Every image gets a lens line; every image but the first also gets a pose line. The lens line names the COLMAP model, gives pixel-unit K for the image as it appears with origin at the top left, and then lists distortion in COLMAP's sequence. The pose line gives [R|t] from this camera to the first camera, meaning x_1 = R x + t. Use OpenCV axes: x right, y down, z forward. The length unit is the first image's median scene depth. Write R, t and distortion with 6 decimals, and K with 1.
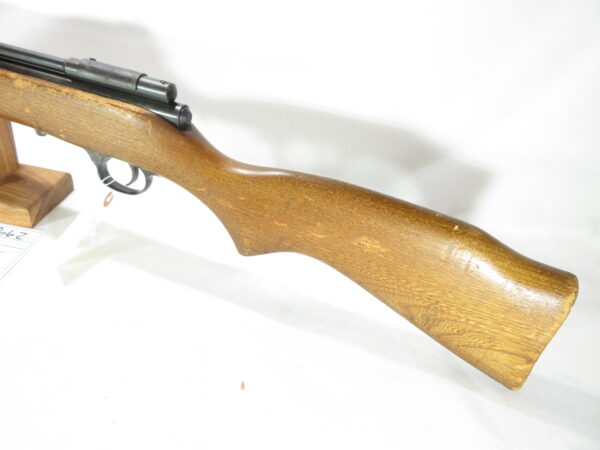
lens RADIAL K [[462.4, 0, 300.0], [0, 462.4, 225.0], [0, 0, 1]] dist [-0.009712, 0.000240]
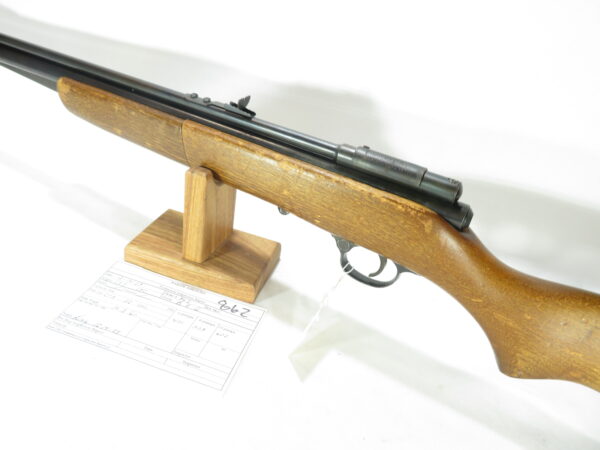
lens RADIAL K [[462.4, 0, 300.0], [0, 462.4, 225.0], [0, 0, 1]] dist [-0.009712, 0.000240]
pose [[0.985141, 0.093254, -0.144228, -0.386912], [-0.101573, 0.993498, -0.051423, -0.125228], [0.138494, 0.065308, 0.988208, 0.054894]]
